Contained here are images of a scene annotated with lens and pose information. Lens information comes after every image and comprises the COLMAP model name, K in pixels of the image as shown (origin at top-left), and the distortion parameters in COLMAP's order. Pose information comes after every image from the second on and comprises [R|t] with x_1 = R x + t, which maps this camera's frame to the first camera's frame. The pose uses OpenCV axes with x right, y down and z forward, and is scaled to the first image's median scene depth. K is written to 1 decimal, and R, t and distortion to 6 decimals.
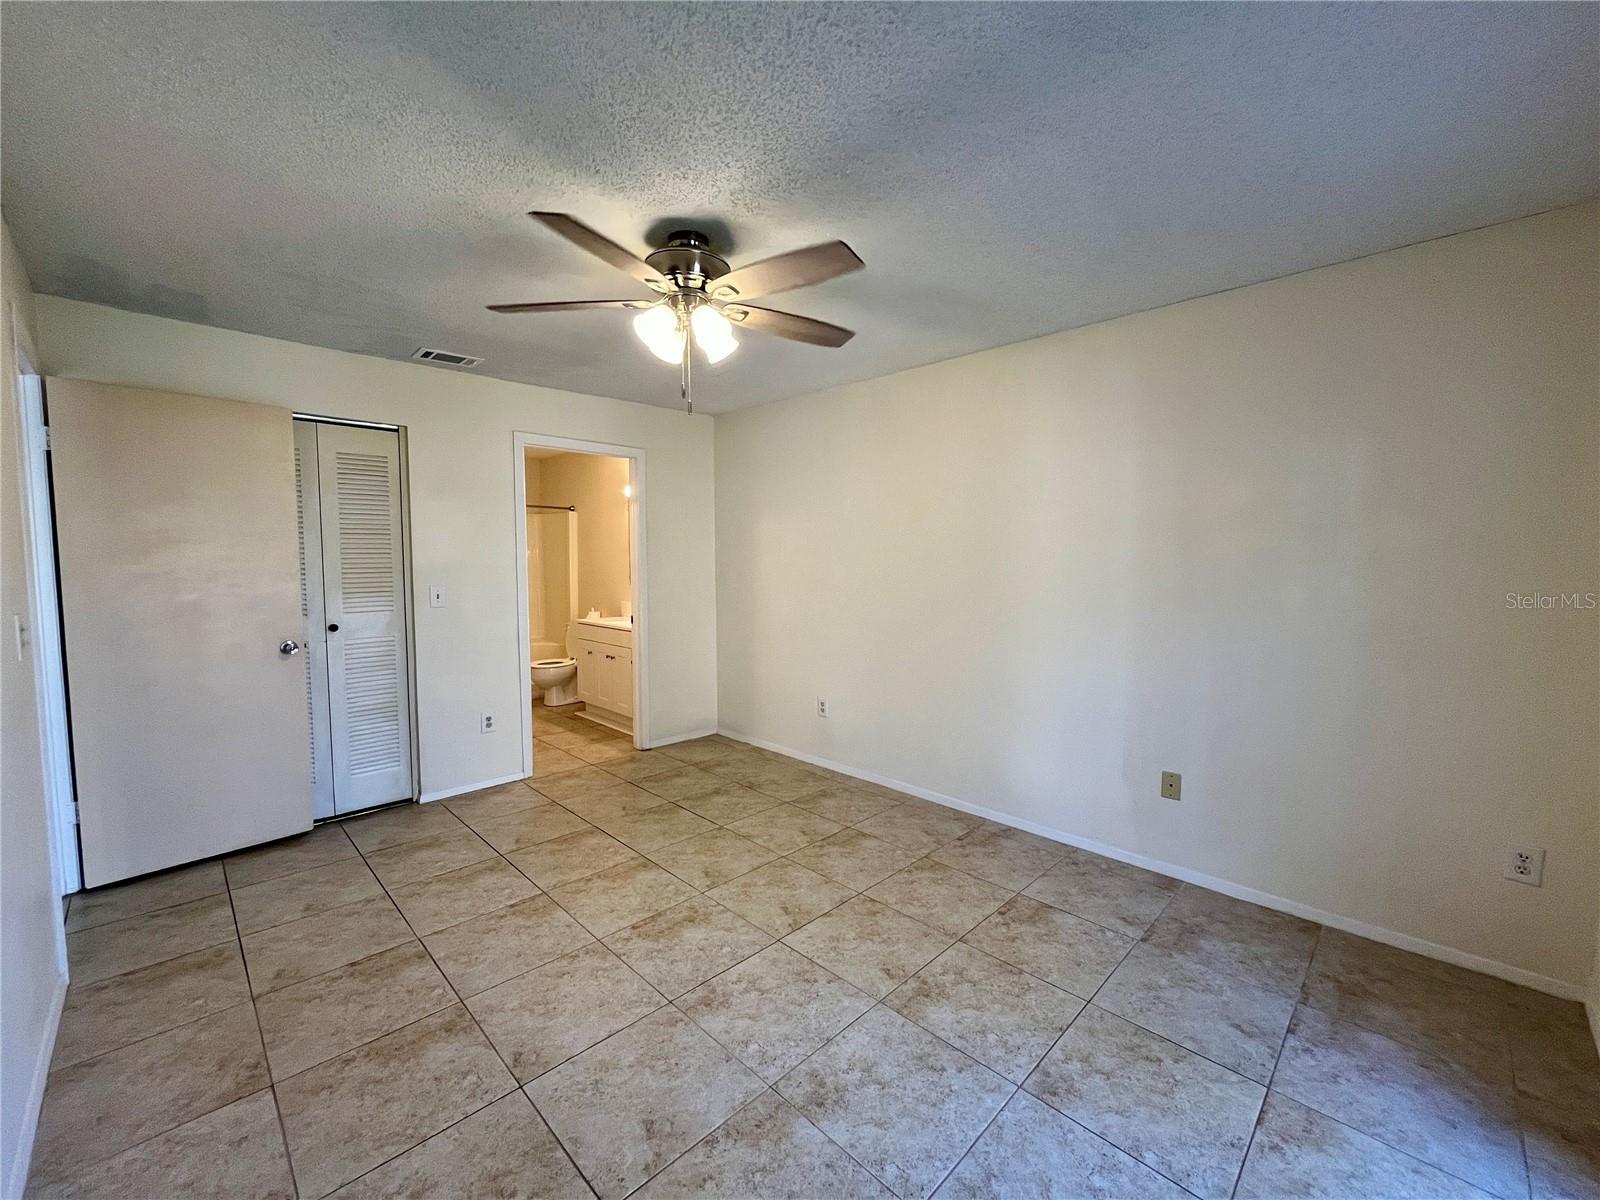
lens RADIAL K [[646.3, 0, 800.0], [0, 646.3, 600.0], [0, 0, 1]] dist [-0.000569, -0.000521]
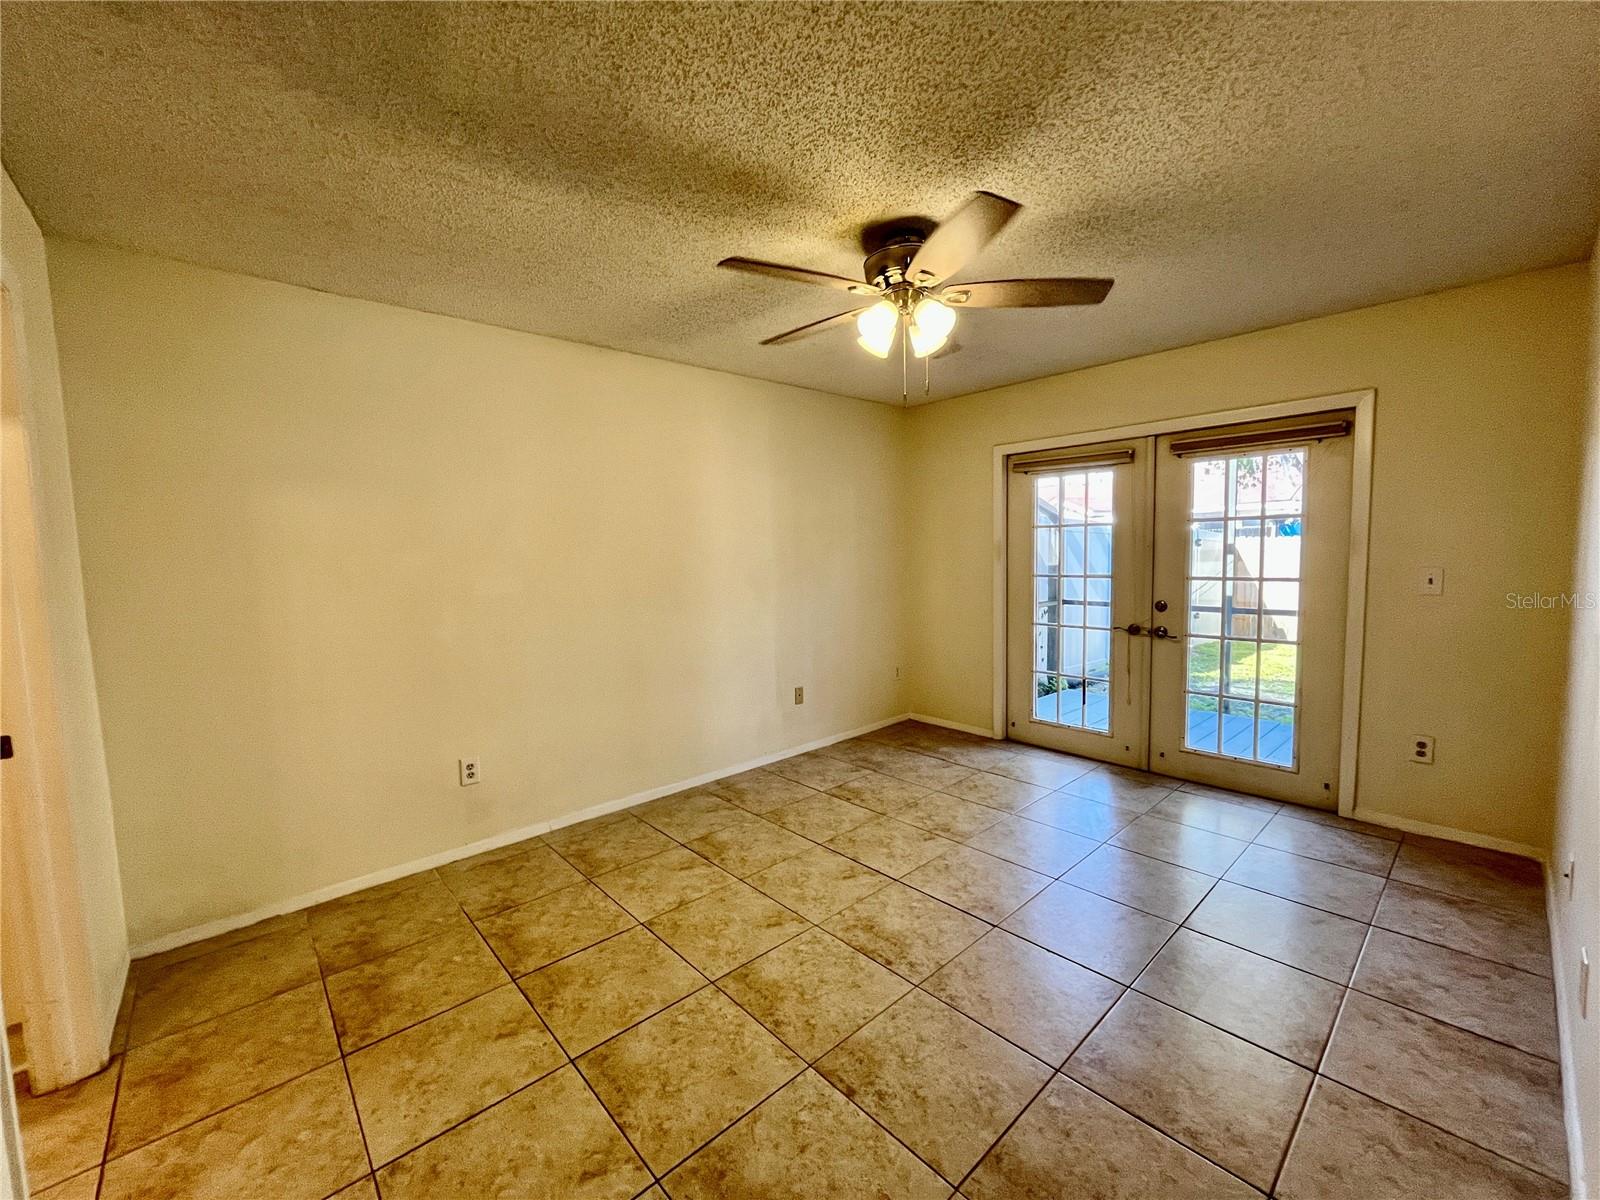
lens RADIAL K [[646.3, 0, 800.0], [0, 646.3, 600.0], [0, 0, 1]] dist [-0.000569, -0.000521]
pose [[0.046508, -0.079647, 0.995738, -0.907884], [0.092417, 0.992884, 0.075102, -0.055399], [-0.994634, 0.088530, 0.053538, 0.844242]]
